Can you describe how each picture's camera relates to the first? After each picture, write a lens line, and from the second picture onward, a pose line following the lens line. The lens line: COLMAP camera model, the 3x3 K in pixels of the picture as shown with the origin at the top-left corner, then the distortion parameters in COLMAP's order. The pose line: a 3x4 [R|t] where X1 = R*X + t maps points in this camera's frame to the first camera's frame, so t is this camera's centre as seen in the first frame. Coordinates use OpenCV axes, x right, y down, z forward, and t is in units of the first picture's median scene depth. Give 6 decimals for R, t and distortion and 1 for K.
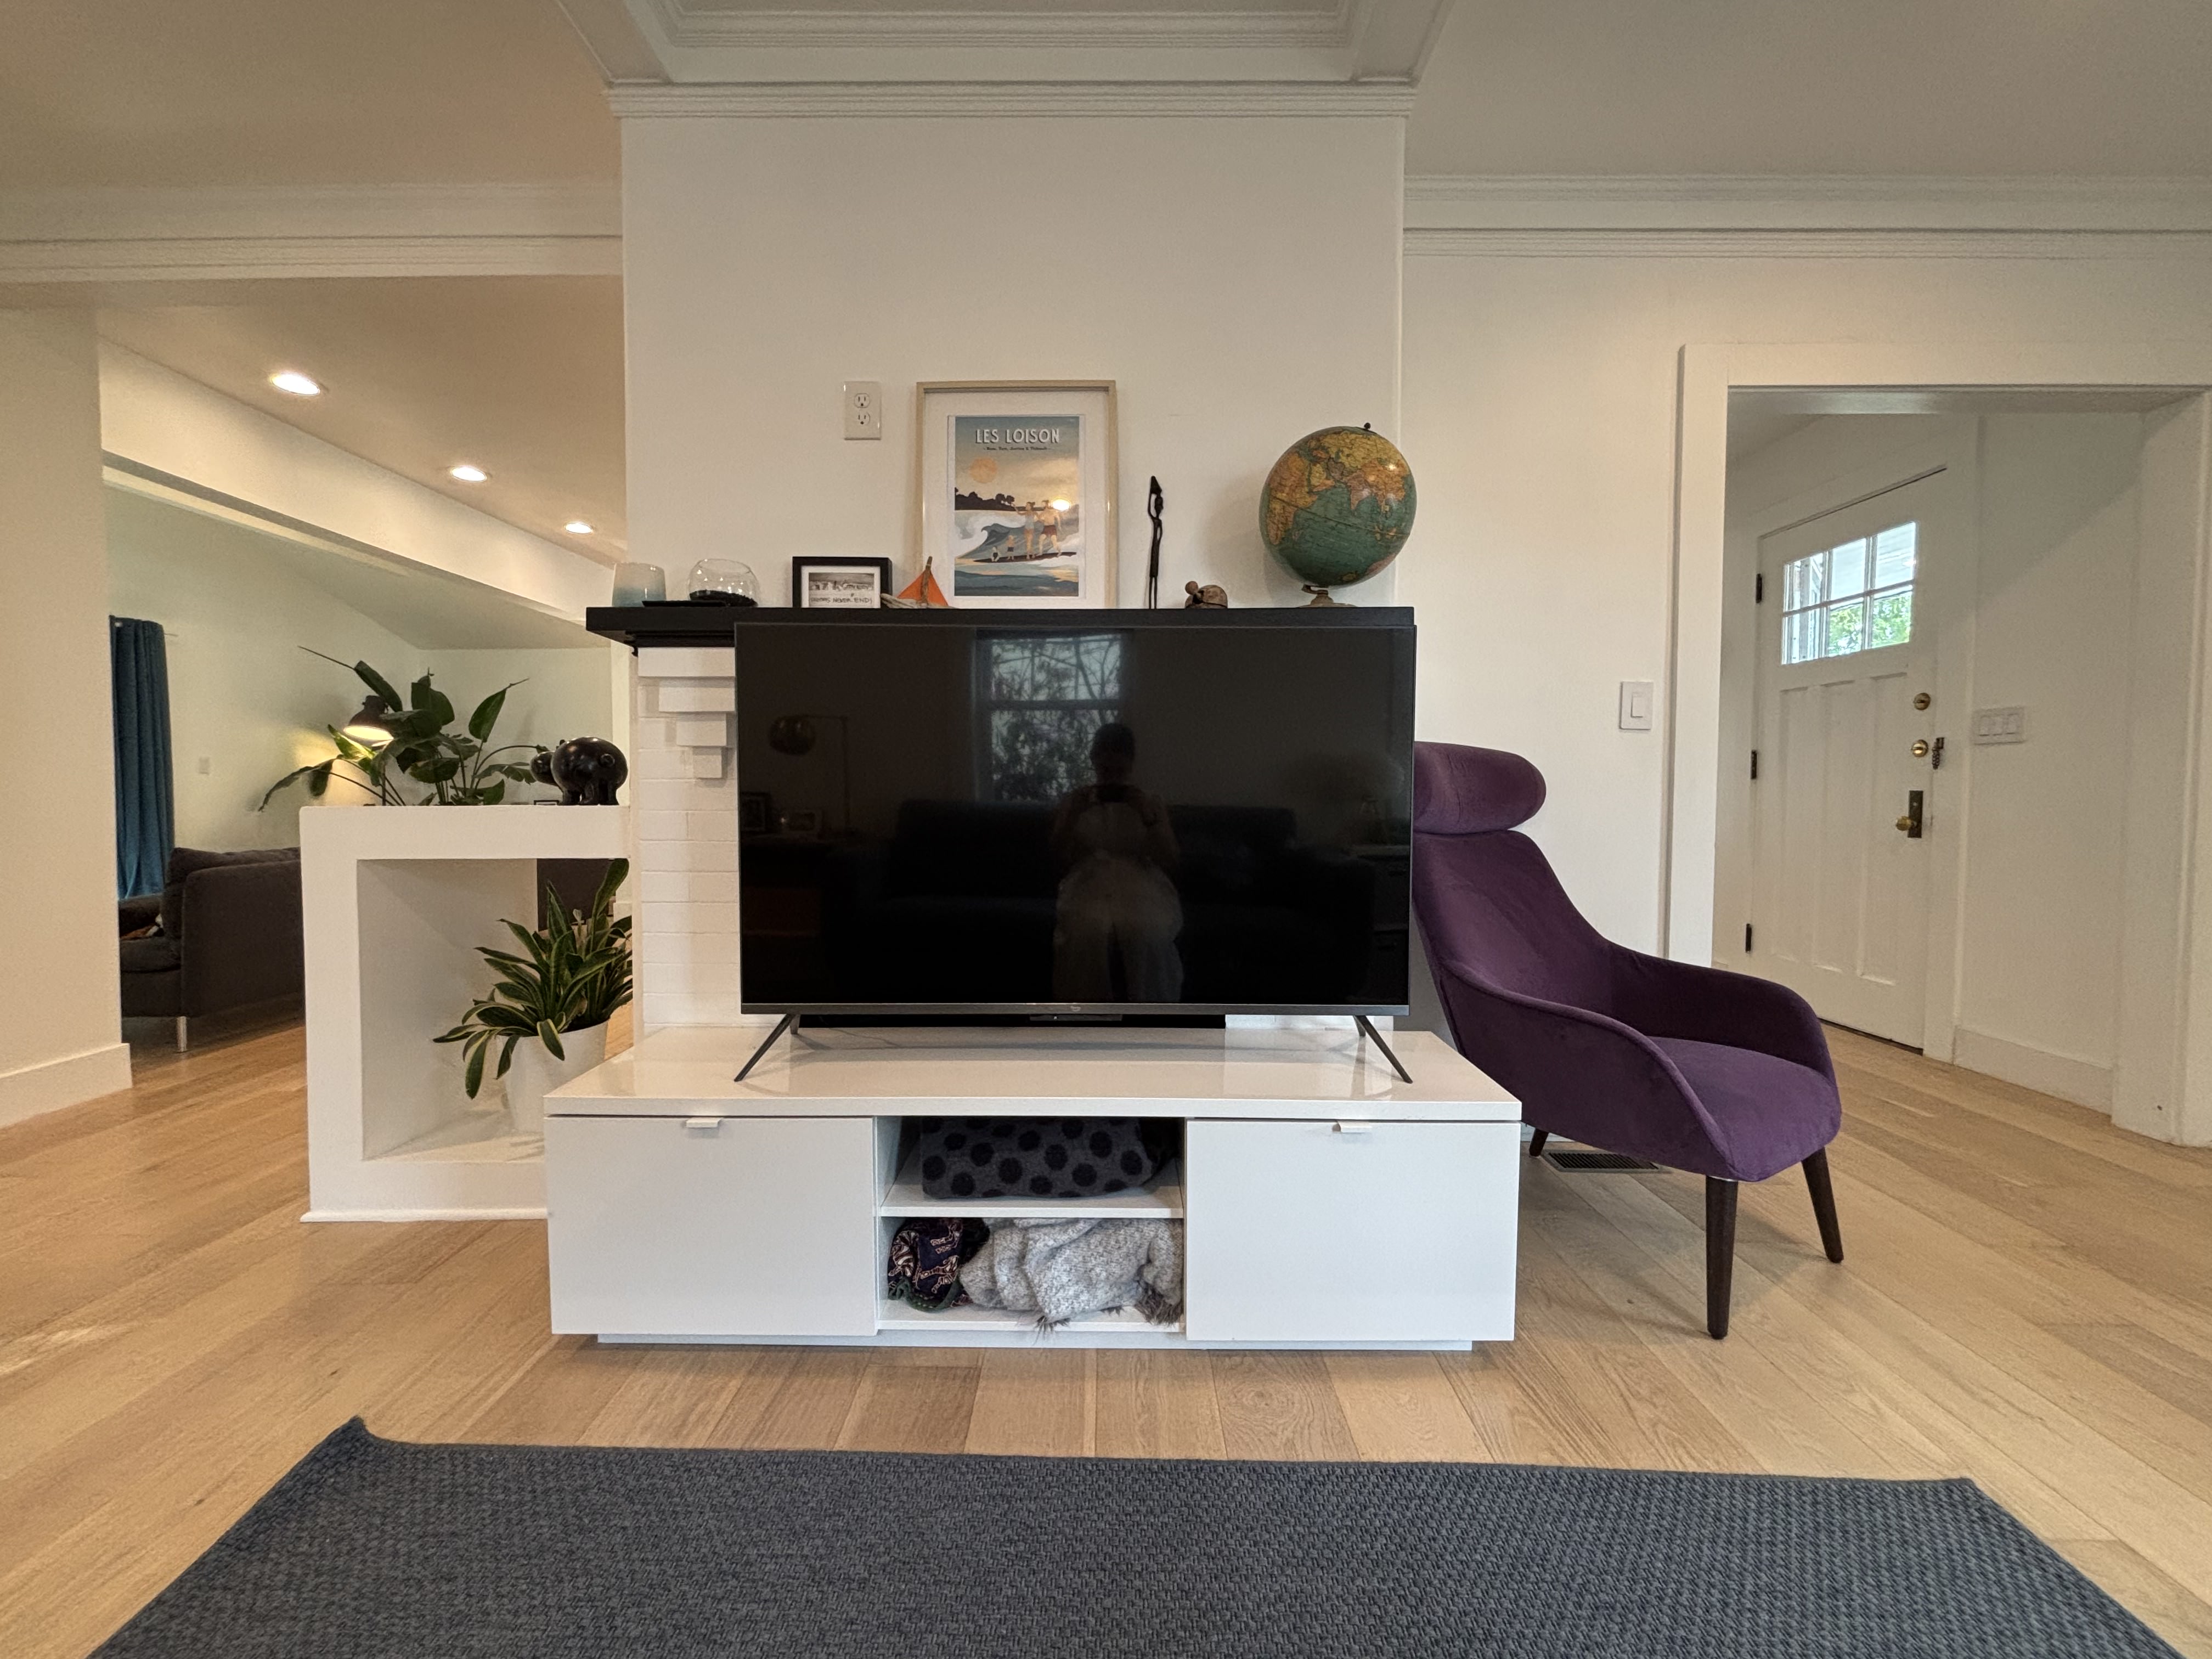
lens RADIAL K [[901.7, 0, 1098.2], [0, 901.7, 823.3], [0, 0, 1]] dist [-0.002316, -0.000032]
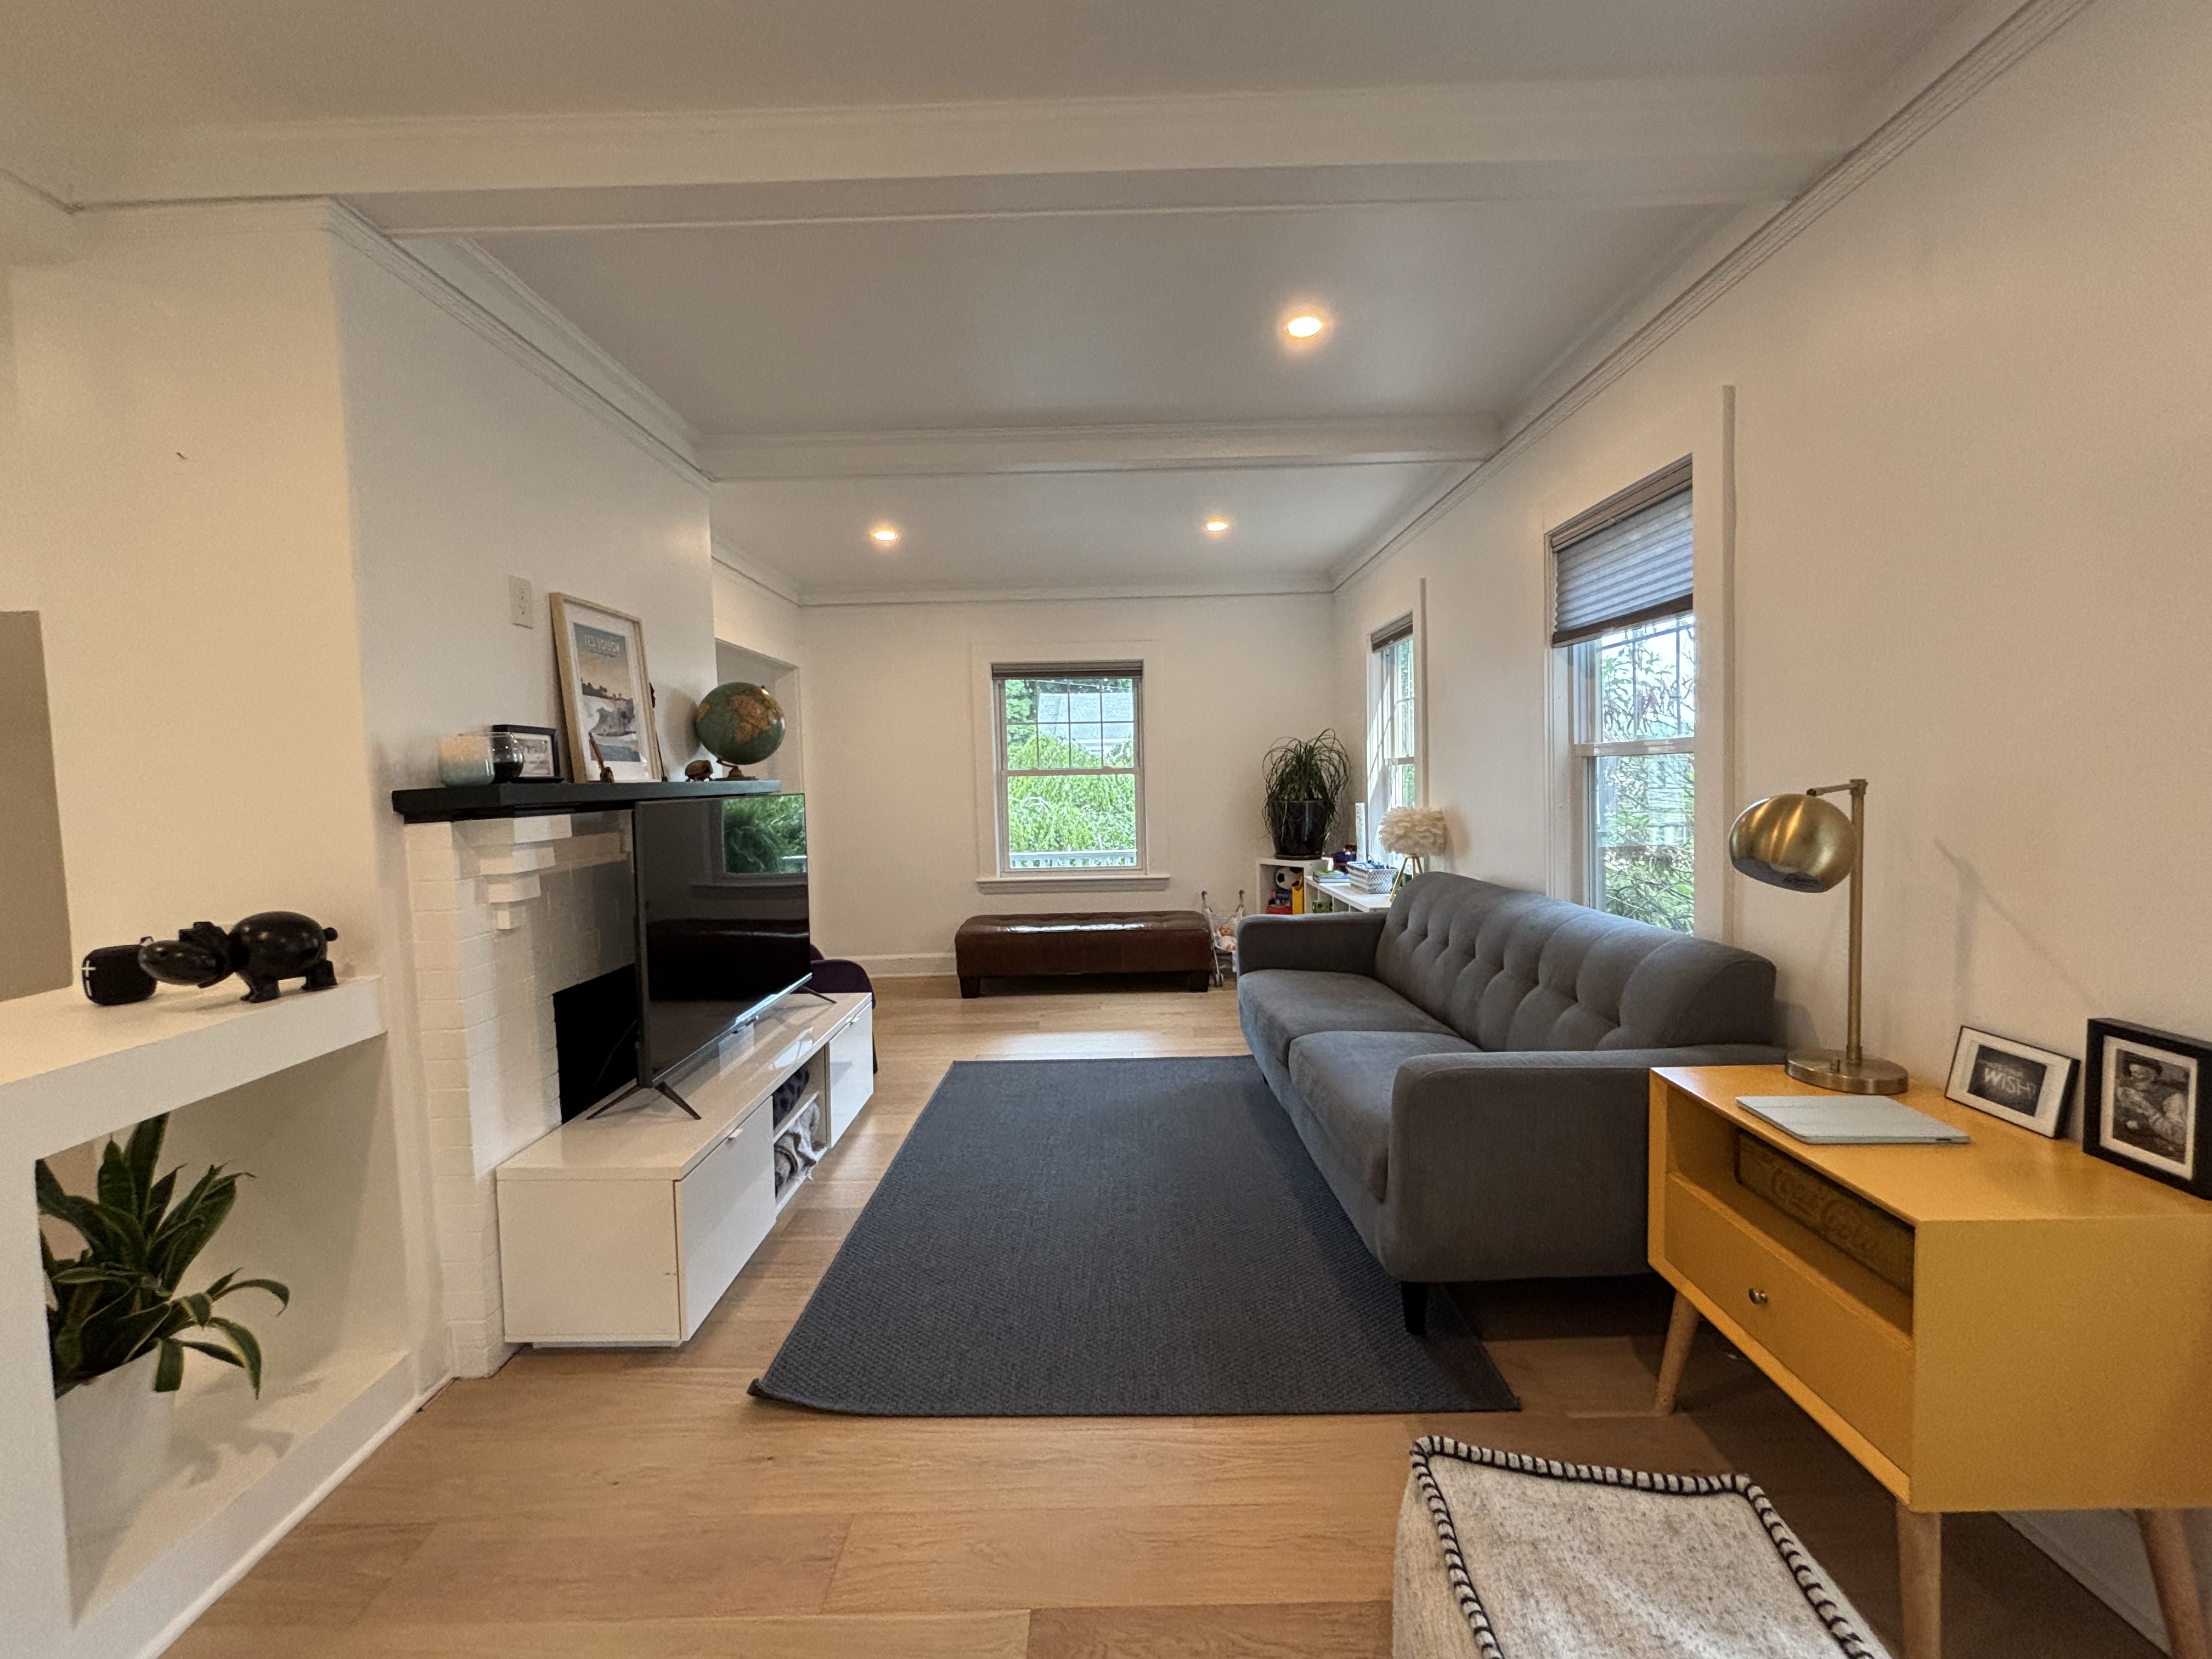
lens RADIAL K [[901.7, 0, 1098.2], [0, 901.7, 823.3], [0, 0, 1]] dist [-0.002316, -0.000032]
pose [[0.000257, -0.058298, 0.998299, -1.484083], [0.063283, 0.996299, 0.058165, -0.190770], [-0.997996, 0.063160, 0.003945, 0.257337]]
